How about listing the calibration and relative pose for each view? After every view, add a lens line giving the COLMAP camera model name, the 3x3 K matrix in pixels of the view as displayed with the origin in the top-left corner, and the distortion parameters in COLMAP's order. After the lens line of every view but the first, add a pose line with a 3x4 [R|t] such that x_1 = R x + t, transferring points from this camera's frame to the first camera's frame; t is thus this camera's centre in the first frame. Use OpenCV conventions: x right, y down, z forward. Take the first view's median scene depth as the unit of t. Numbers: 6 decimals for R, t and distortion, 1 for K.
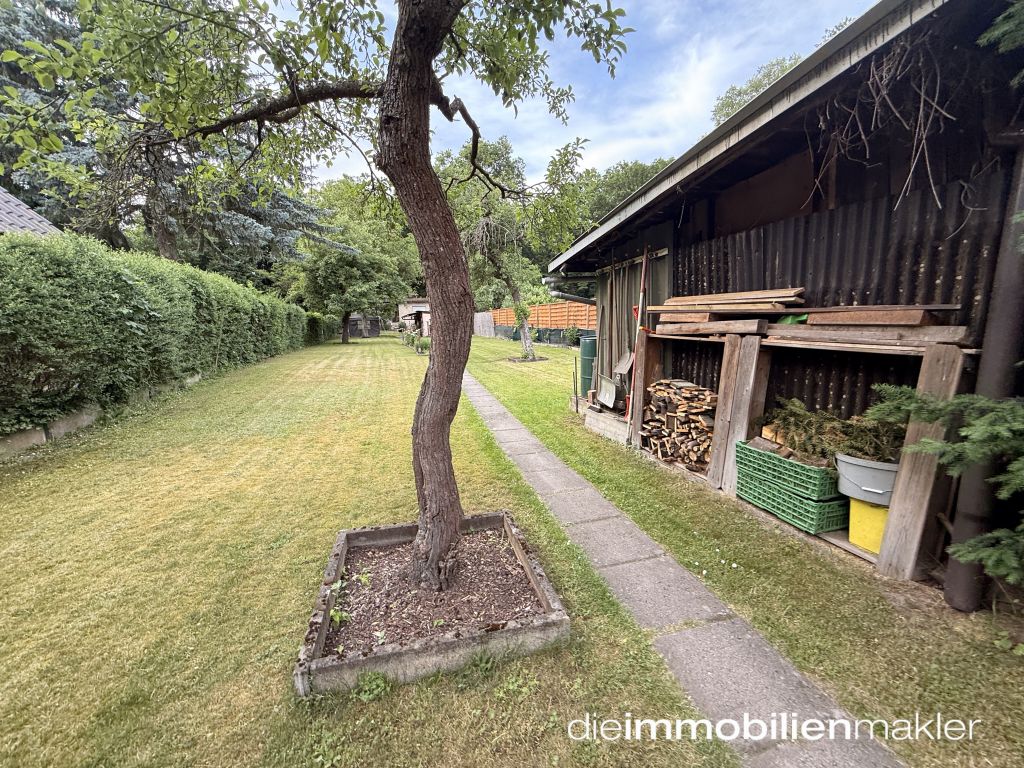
lens RADIAL K [[408.5, 0, 511.9], [0, 408.5, 382.8], [0, 0, 1]] dist [0.000690, -0.000314]
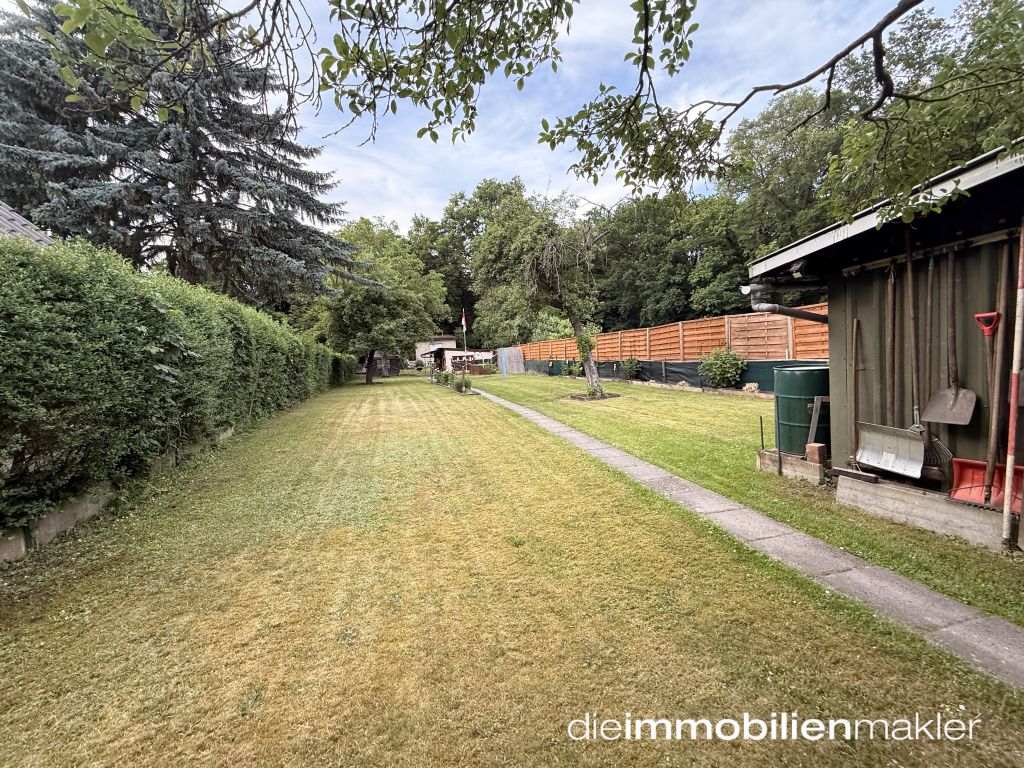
lens RADIAL K [[408.5, 0, 511.9], [0, 408.5, 382.8], [0, 0, 1]] dist [0.000690, -0.000314]
pose [[0.999460, -0.028549, -0.016247, -0.196528], [0.027044, 0.995903, -0.086292, -0.025585], [0.018644, 0.085806, 0.996137, 0.193272]]
